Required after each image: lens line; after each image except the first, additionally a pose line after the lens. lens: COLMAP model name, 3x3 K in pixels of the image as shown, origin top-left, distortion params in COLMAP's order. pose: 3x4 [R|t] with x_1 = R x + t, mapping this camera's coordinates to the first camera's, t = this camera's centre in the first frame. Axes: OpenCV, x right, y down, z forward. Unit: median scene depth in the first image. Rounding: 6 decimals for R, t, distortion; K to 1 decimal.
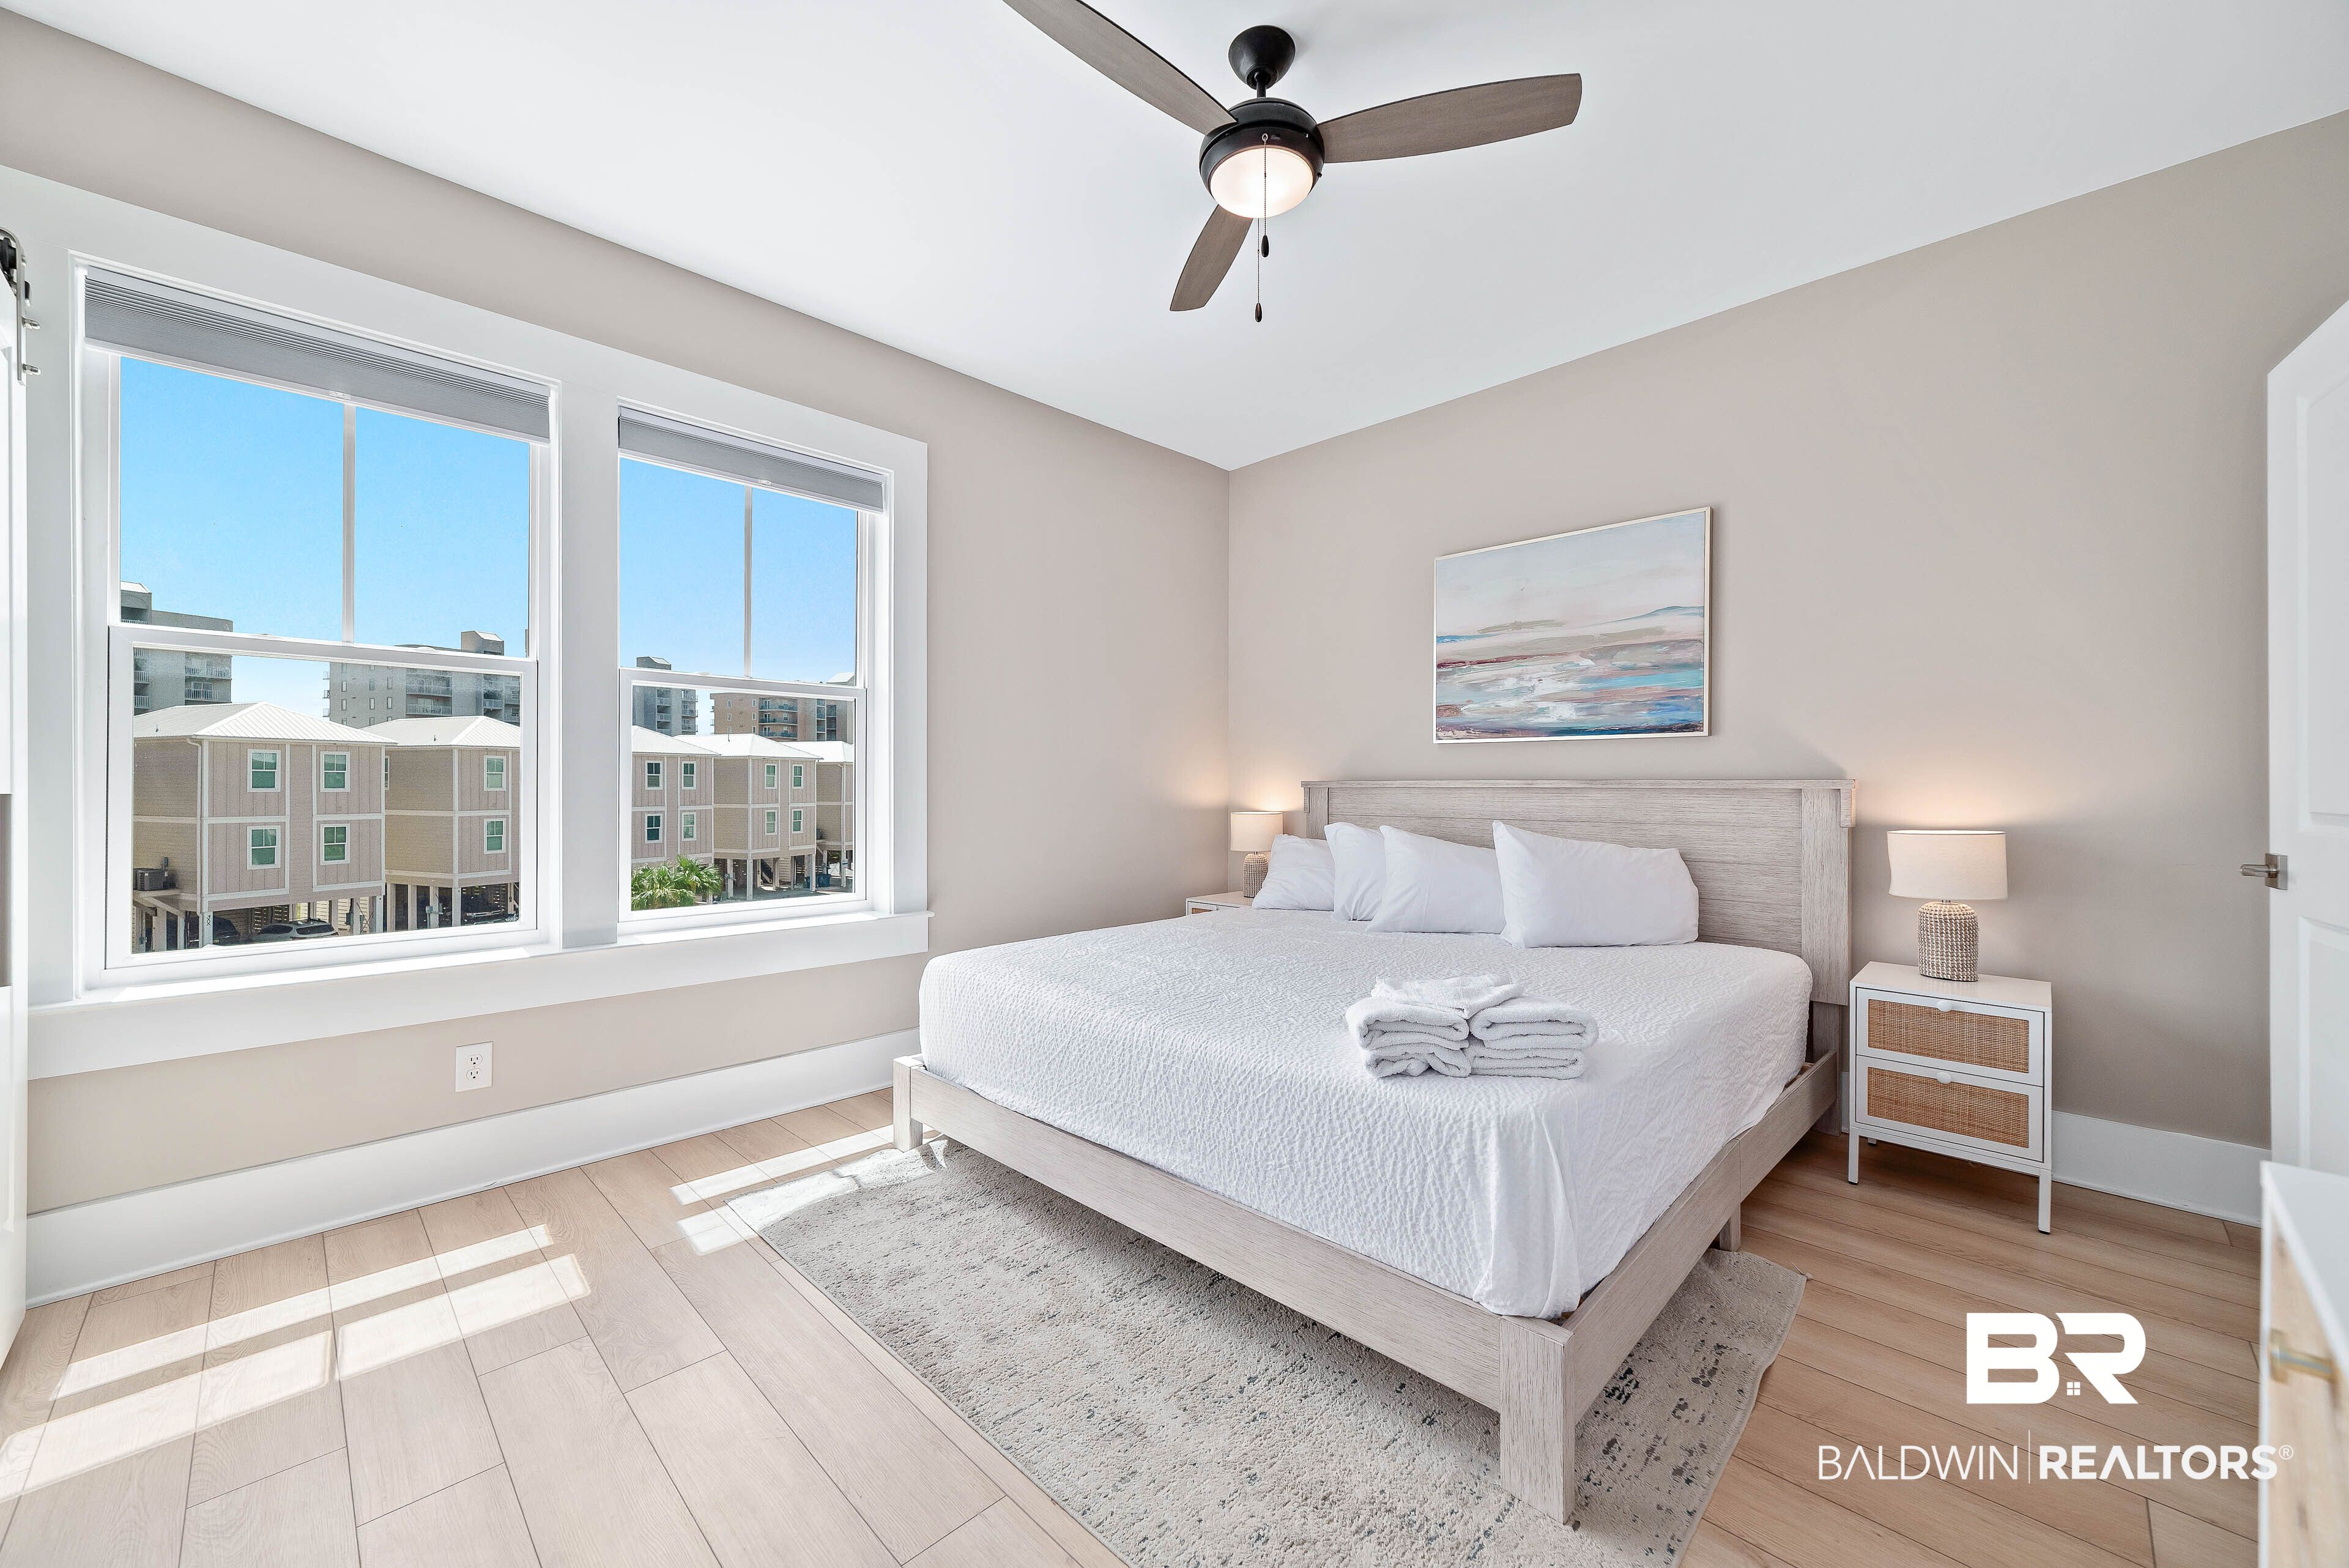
lens RADIAL K [[891.5, 0, 1188.8], [0, 891.5, 782.3], [0, 0, 1]] dist [0.000932, -0.000095]
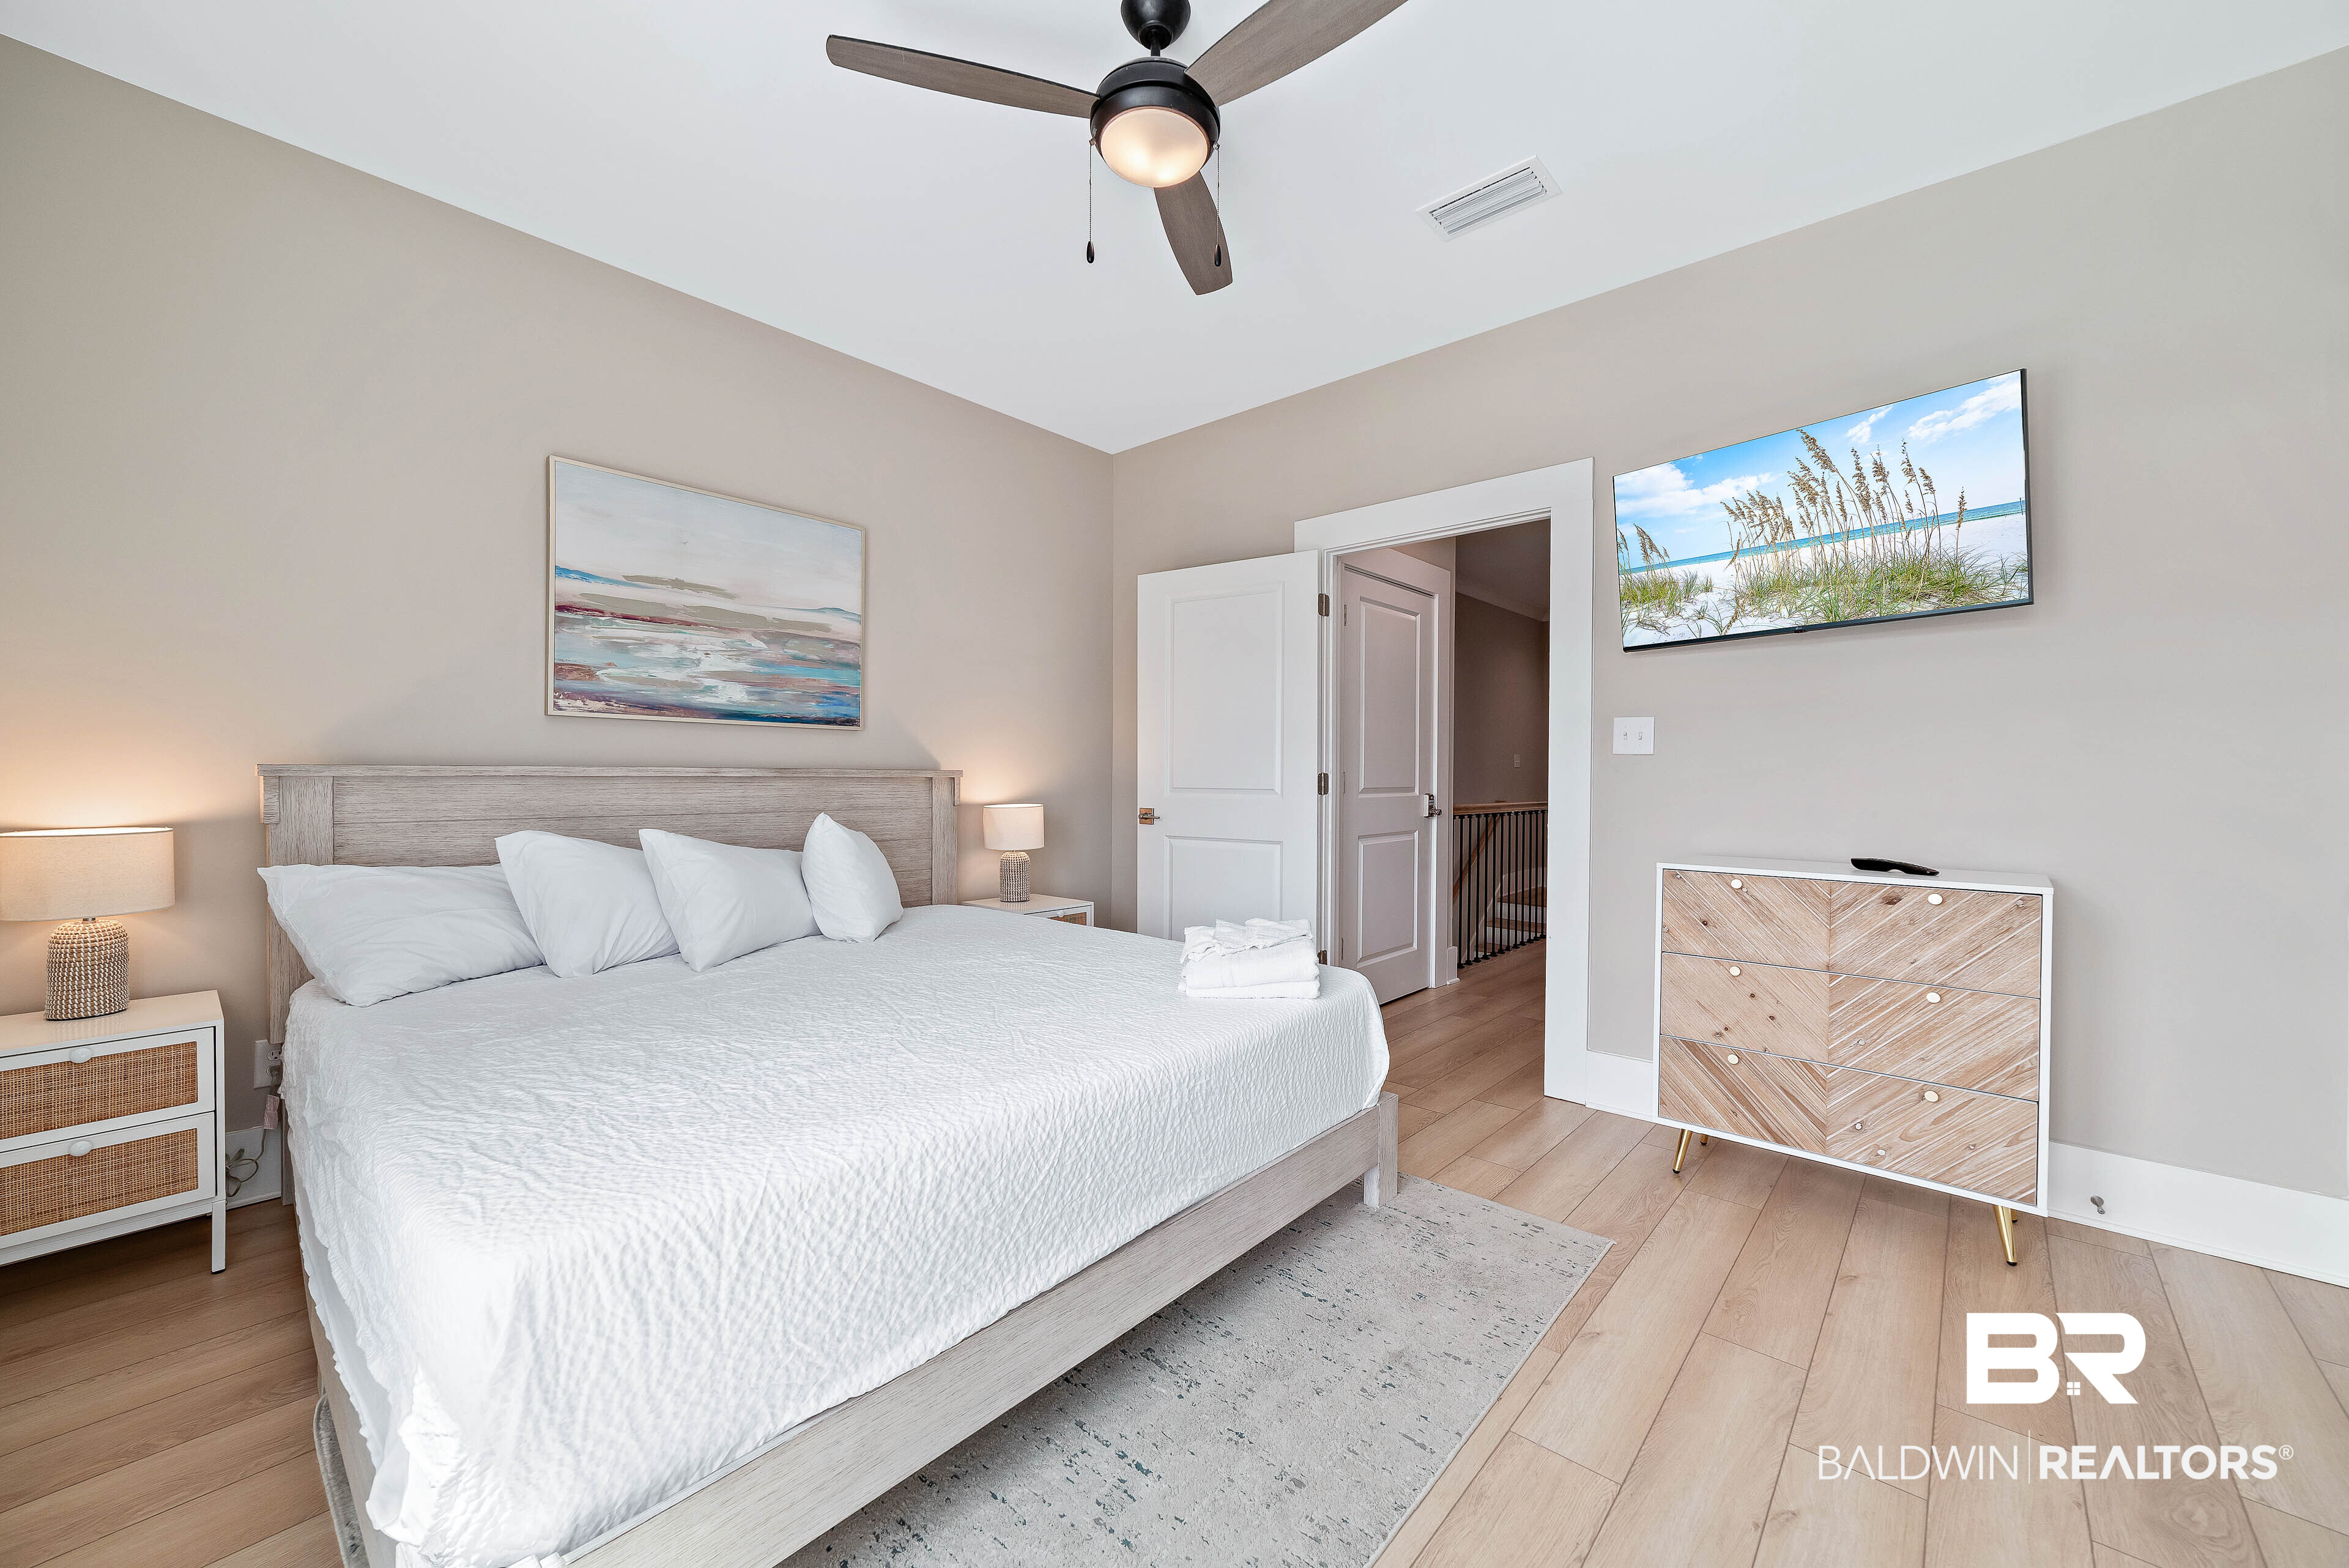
lens RADIAL K [[916.7, 0, 1147.5], [0, 916.7, 775.3], [0, 0, 1]] dist [-0.000303, 0.000194]
pose [[-0.036445, -0.002241, 0.999333, -0.561510], [-0.008603, 0.999961, 0.001929, -0.000494], [-0.999299, -0.008527, -0.036463, 0.640375]]
